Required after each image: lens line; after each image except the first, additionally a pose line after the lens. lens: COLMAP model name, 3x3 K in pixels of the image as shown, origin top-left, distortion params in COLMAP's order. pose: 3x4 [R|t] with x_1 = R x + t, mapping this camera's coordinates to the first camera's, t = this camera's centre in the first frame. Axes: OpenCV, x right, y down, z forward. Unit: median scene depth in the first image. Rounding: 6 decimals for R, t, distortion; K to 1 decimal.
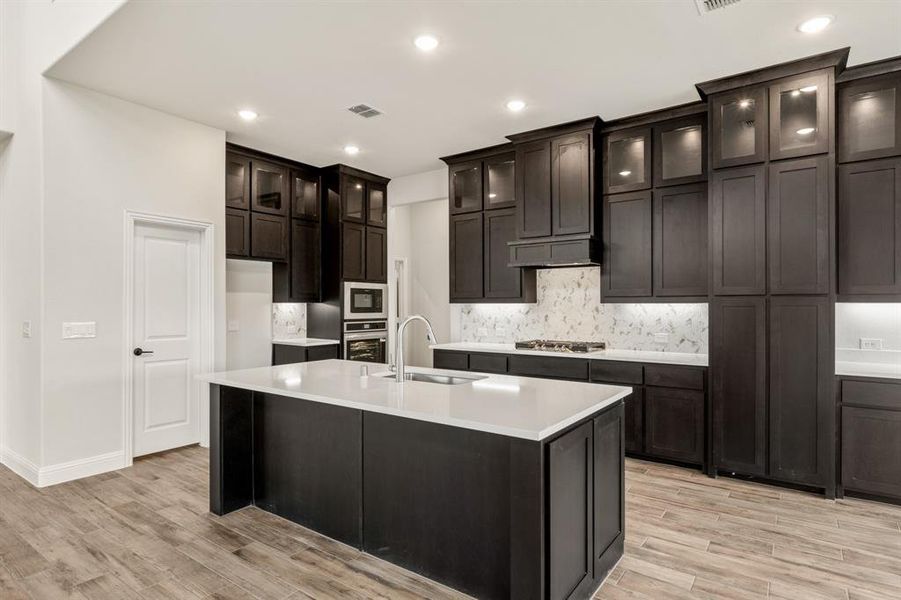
lens RADIAL K [[486.8, 0, 455.1], [0, 486.8, 304.6], [0, 0, 1]] dist [-0.000633, 0.000309]
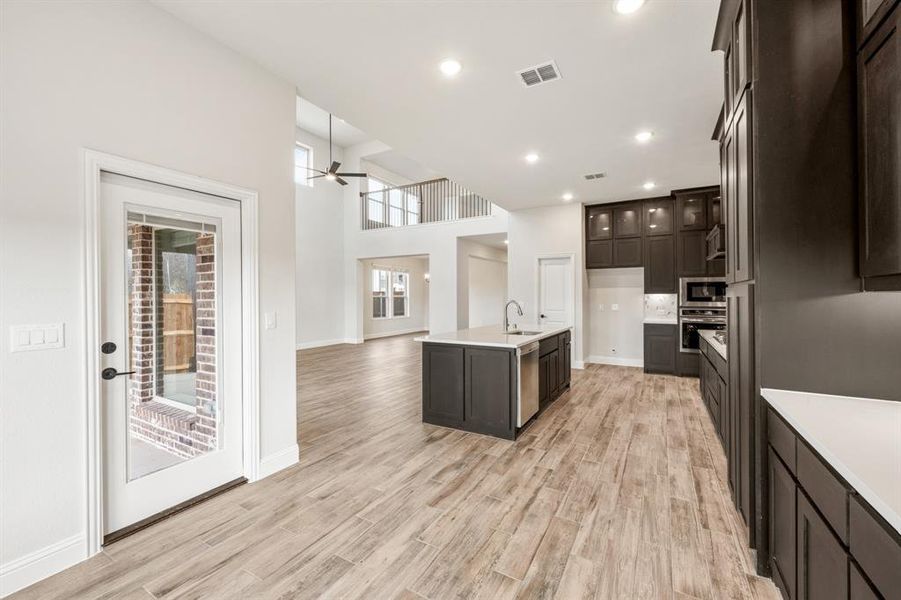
lens RADIAL K [[365.9, 0, 450.5], [0, 365.9, 300.0], [0, 0, 1]] dist [-0.003402, -0.000269]
pose [[0.100330, 0.011433, -0.994889, 0.875606], [0.002618, 0.999927, 0.011755, 0.000099], [0.994951, -0.003784, 0.100293, 0.357102]]
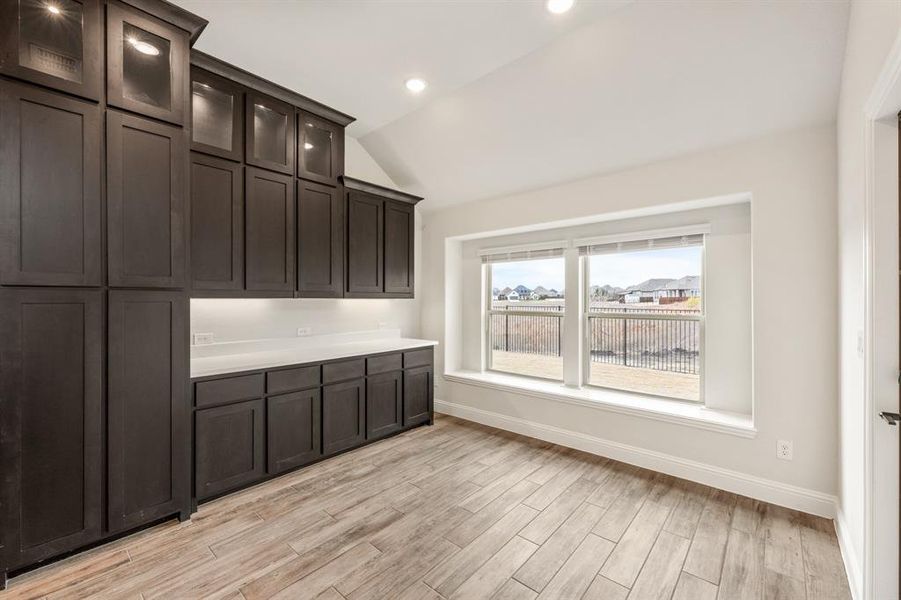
lens RADIAL K [[365.9, 0, 450.5], [0, 365.9, 300.0], [0, 0, 1]] dist [-0.003402, -0.000269]
pose [[0.100561, -0.000552, 0.994931, 0.112600], [0.000768, 1.000000, 0.000477, -0.000200], [-0.994931, 0.000716, 0.100562, 0.319463]]
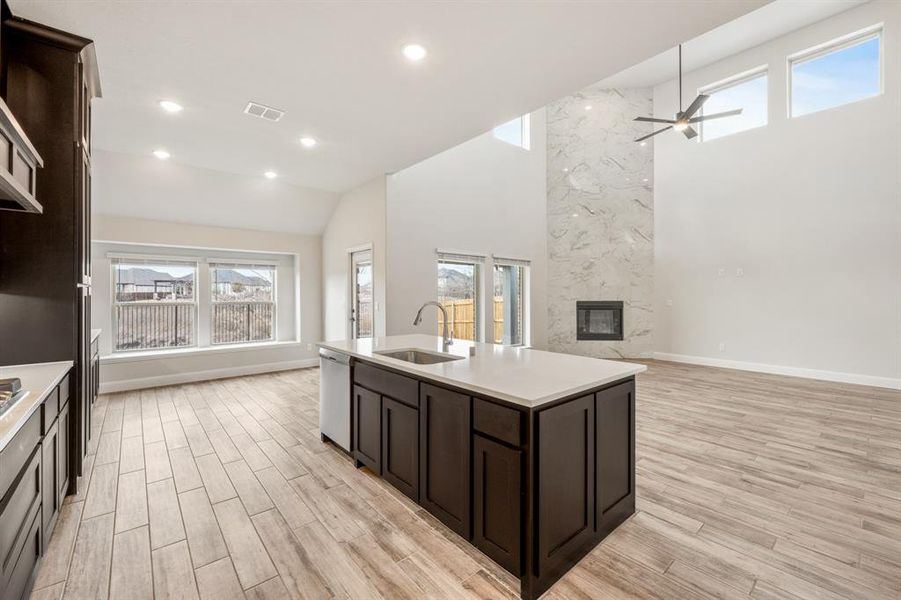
lens RADIAL K [[365.9, 0, 450.5], [0, 365.9, 300.0], [0, 0, 1]] dist [-0.003402, -0.000269]
pose [[-0.972318, -0.001572, 0.233655, -0.211403], [0.002303, 0.999864, 0.016314, 0.001706], [-0.233649, 0.016401, -0.972183, 1.165690]]
